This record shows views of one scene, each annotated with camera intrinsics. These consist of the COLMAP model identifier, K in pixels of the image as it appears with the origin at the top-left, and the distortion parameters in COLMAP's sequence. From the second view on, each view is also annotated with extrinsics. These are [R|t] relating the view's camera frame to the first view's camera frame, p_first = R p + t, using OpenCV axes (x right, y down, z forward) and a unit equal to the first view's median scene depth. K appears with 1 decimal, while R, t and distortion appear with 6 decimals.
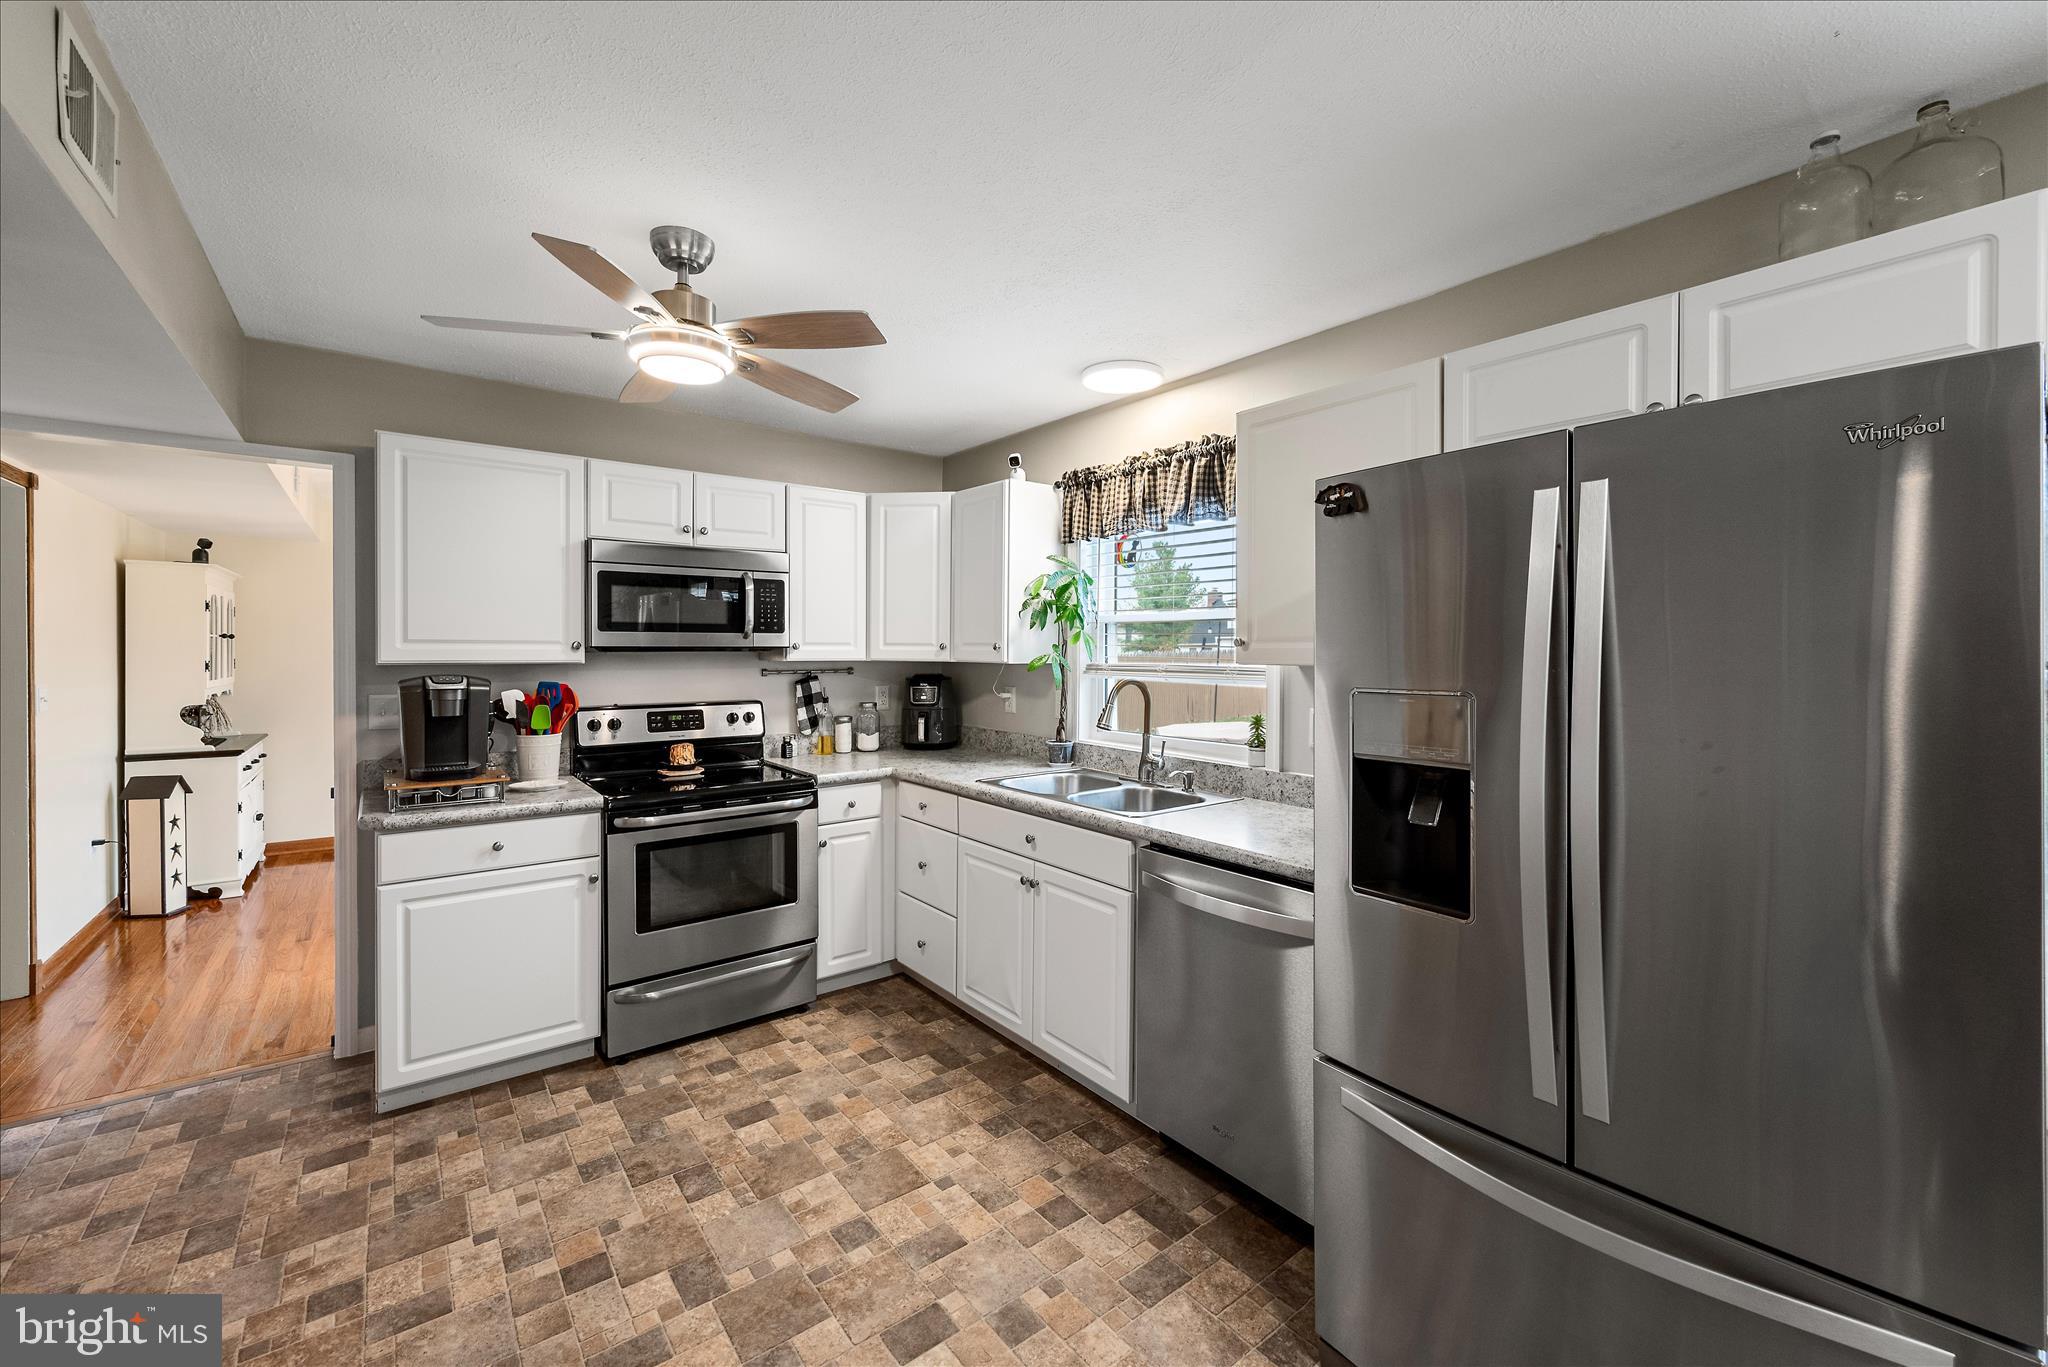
lens RADIAL K [[814.8, 0, 1015.8], [0, 814.8, 664.9], [0, 0, 1]] dist [0.000311, -0.000284]
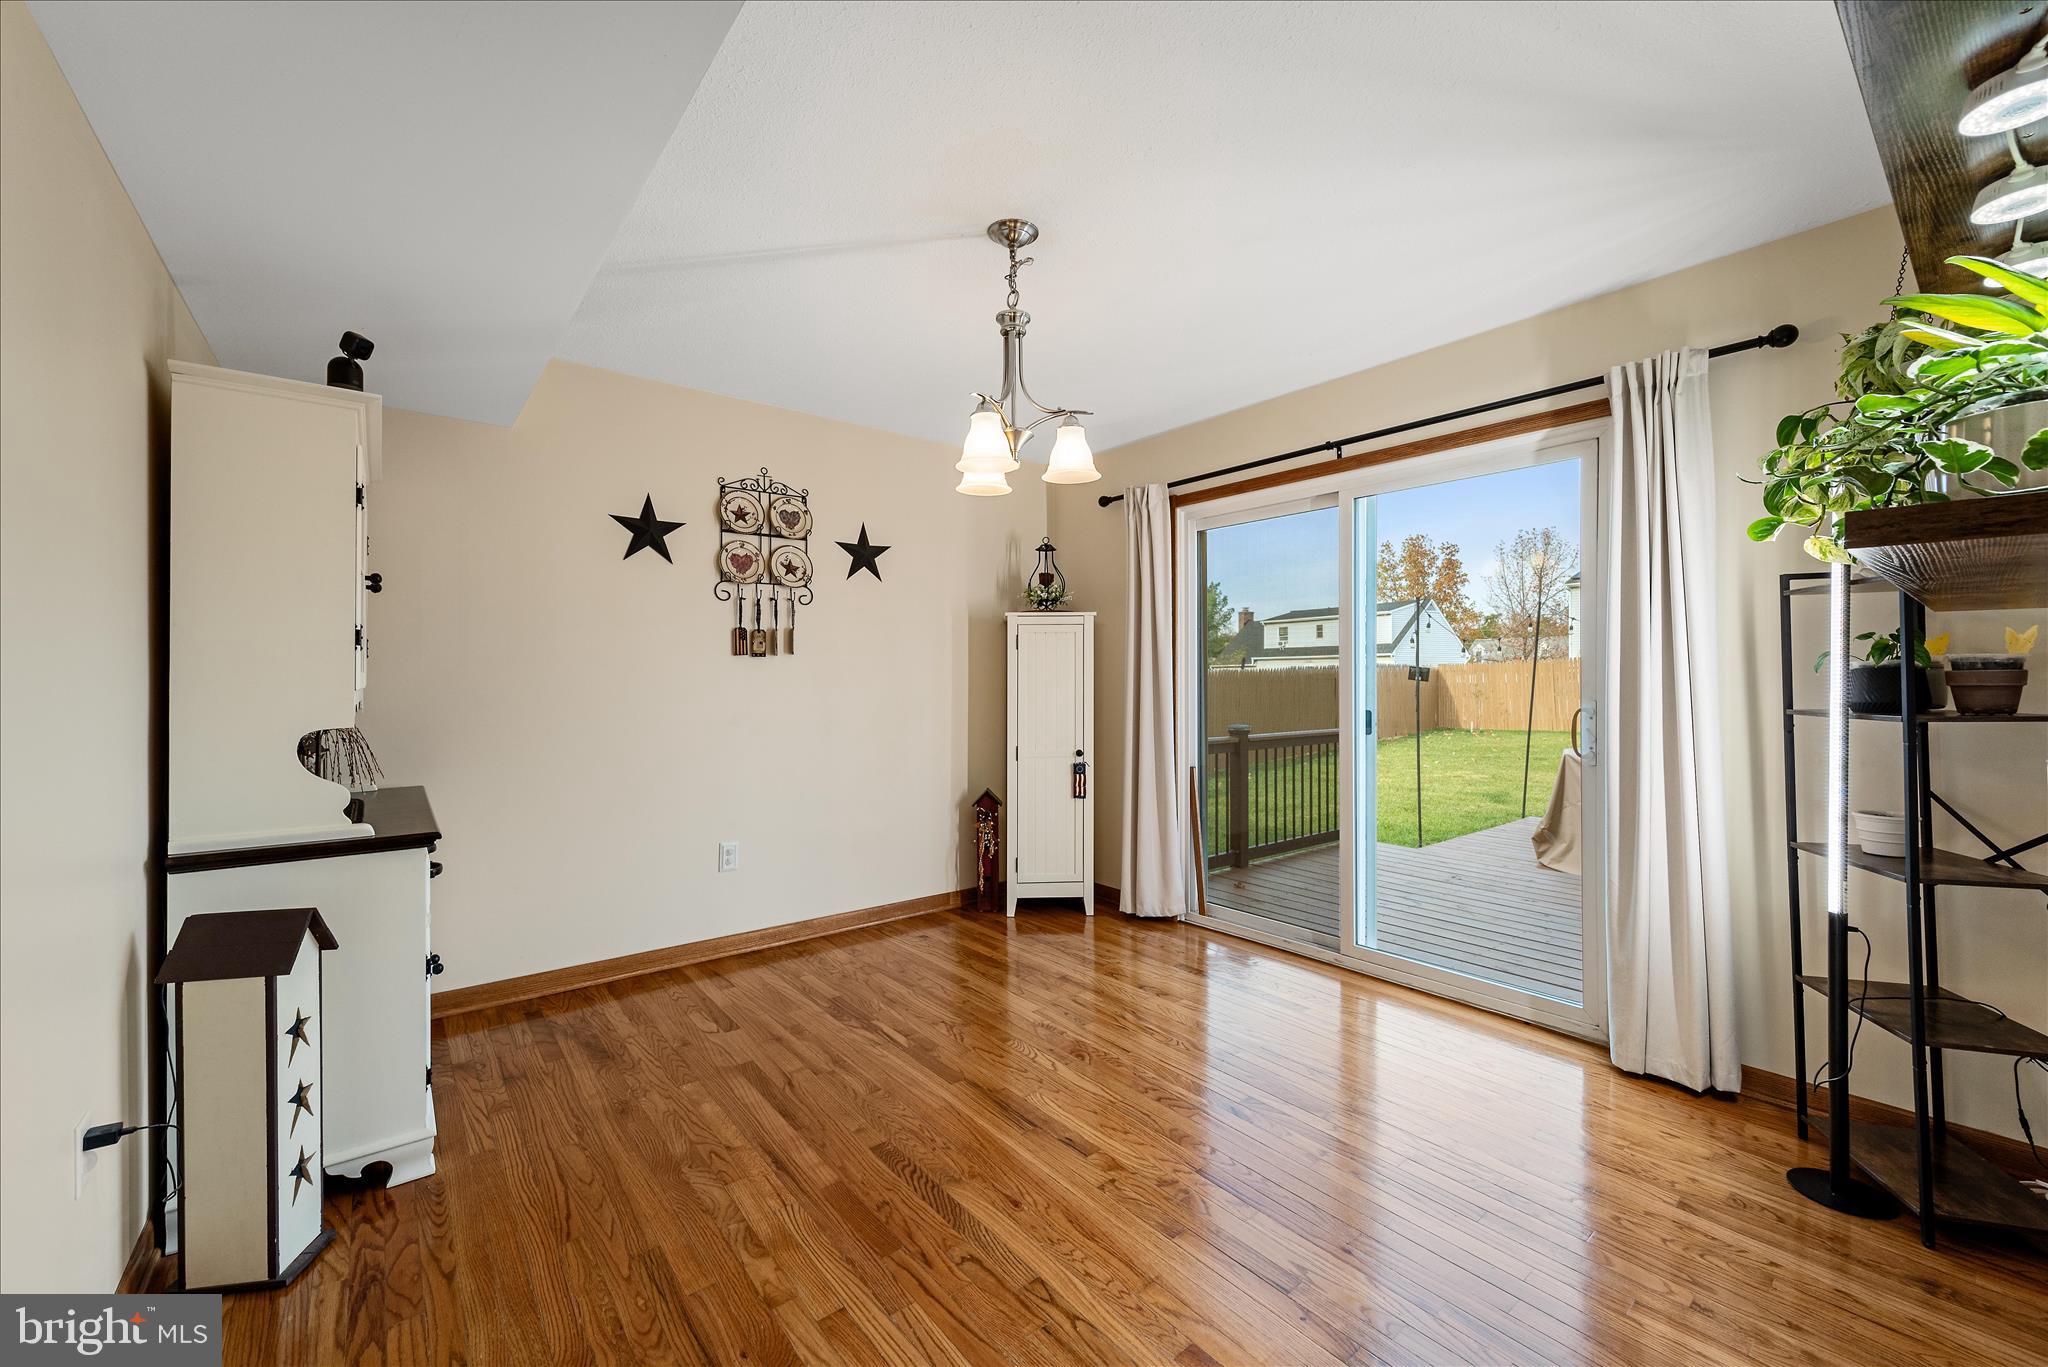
lens RADIAL K [[814.8, 0, 1030.4], [0, 814.8, 683.7], [0, 0, 1]] dist [0.000311, -0.000284]
pose [[0.999883, -0.006144, 0.013989, -0.684906], [0.006271, 0.999939, -0.009063, 0.033837], [-0.013932, 0.009149, 0.999861, 0.602659]]
